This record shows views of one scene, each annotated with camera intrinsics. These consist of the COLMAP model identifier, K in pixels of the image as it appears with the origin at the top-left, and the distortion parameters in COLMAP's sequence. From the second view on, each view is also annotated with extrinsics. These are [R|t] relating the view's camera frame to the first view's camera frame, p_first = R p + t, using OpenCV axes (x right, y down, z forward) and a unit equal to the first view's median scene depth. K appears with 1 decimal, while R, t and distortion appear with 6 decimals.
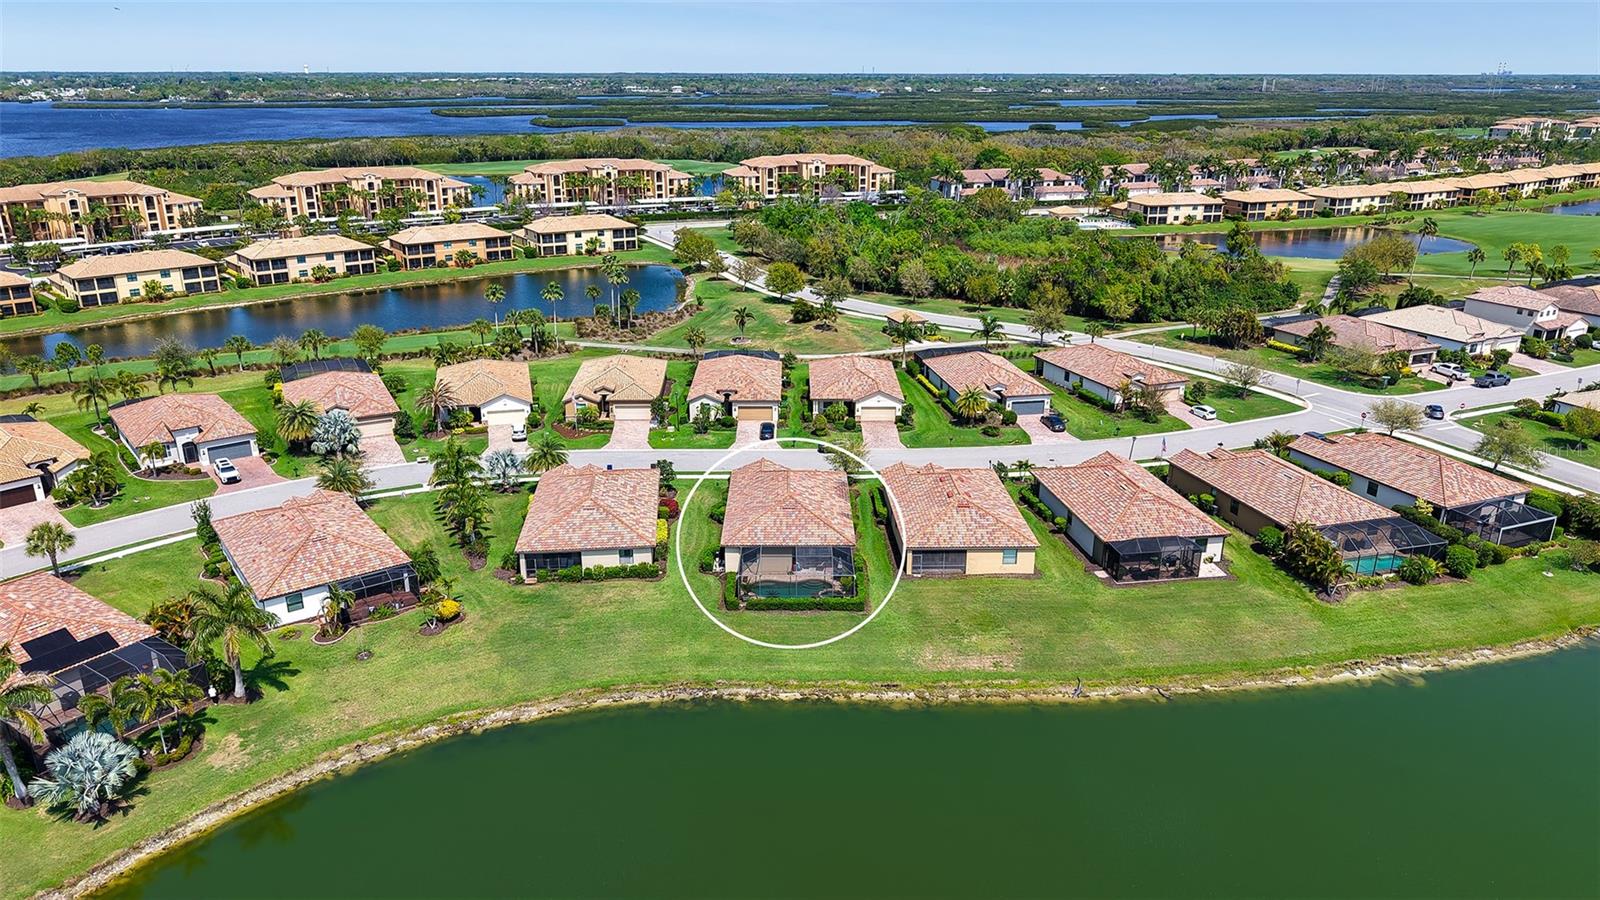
lens RADIAL K [[1061.4, 0, 800.0], [0, 1061.4, 450.0], [0, 0, 1]] dist [0.004377, -0.022997]
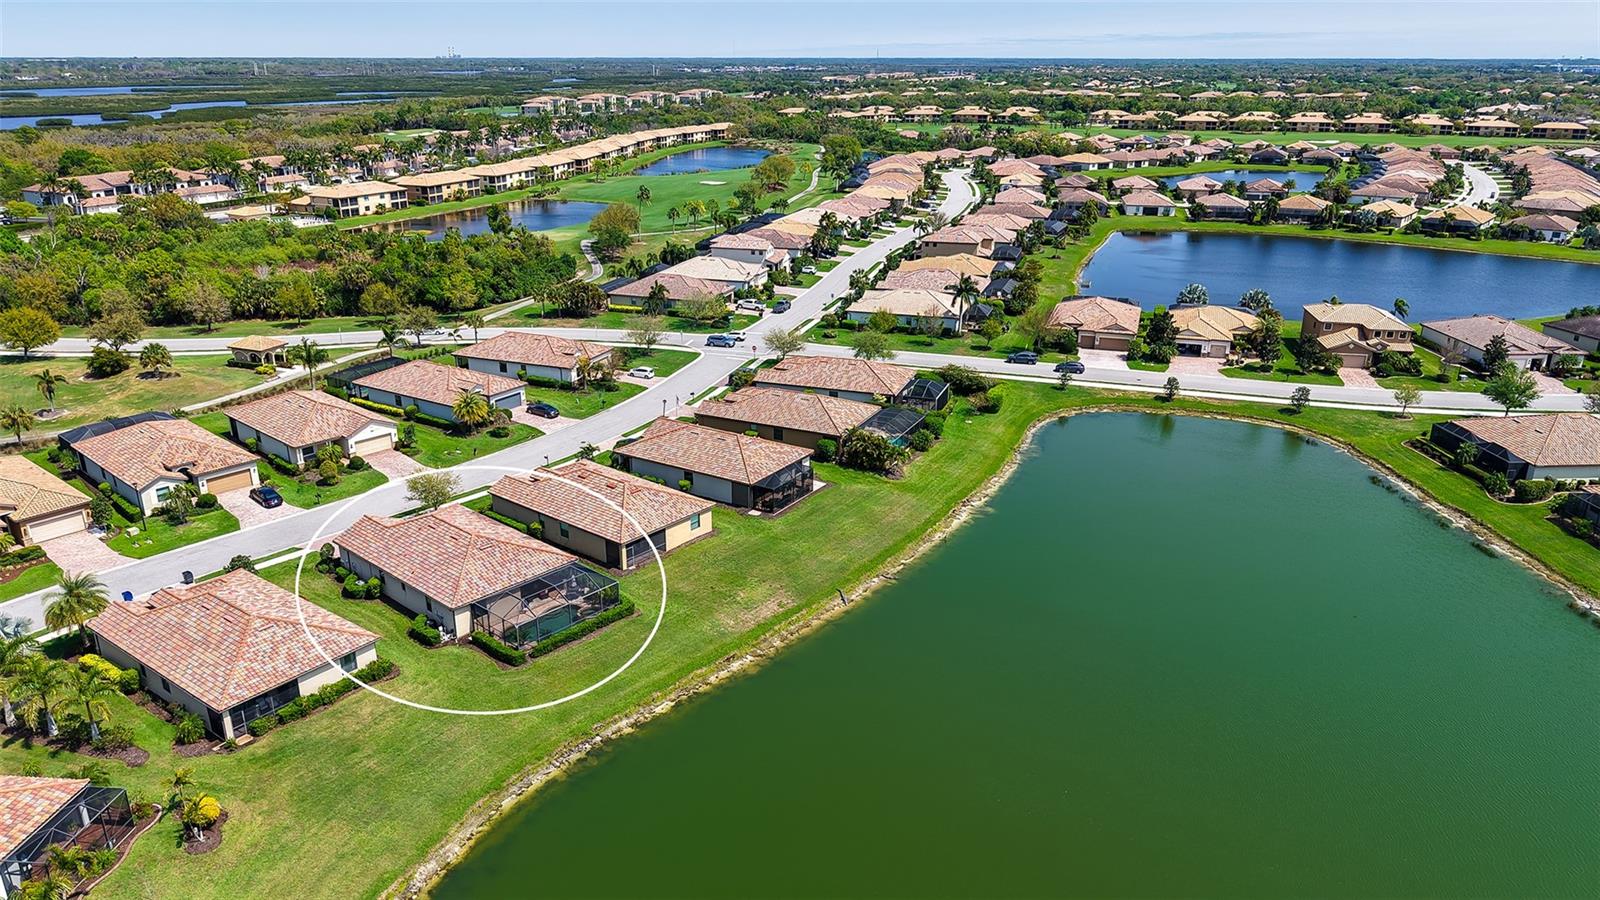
lens RADIAL K [[1061.4, 0, 800.0], [0, 1061.4, 450.0], [0, 0, 1]] dist [0.004377, -0.022997]
pose [[0.666348, -0.252733, 0.701503, -0.191646], [0.243301, 0.963009, 0.115838, -0.028031], [-0.704830, 0.093488, 0.703189, 0.067259]]
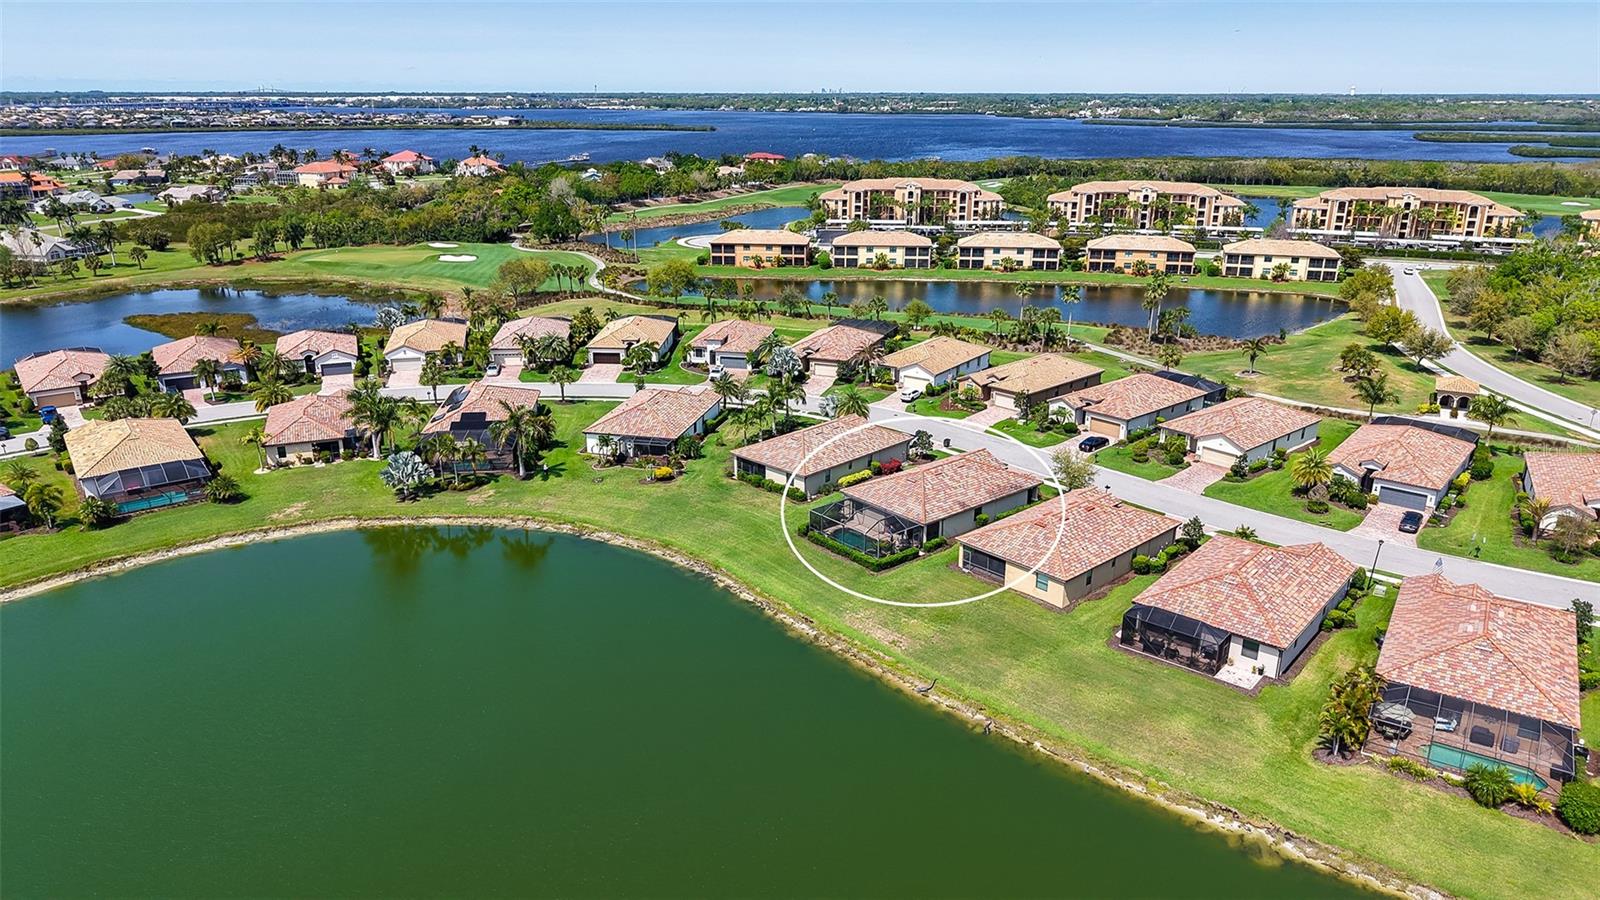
lens RADIAL K [[1061.4, 0, 800.0], [0, 1061.4, 450.0], [0, 0, 1]] dist [0.004377, -0.022997]
pose [[0.643332, 0.237395, -0.727851, 0.303519], [-0.250548, 0.963642, 0.092845, -0.020939], [0.723429, 0.122632, 0.679421, 0.065428]]
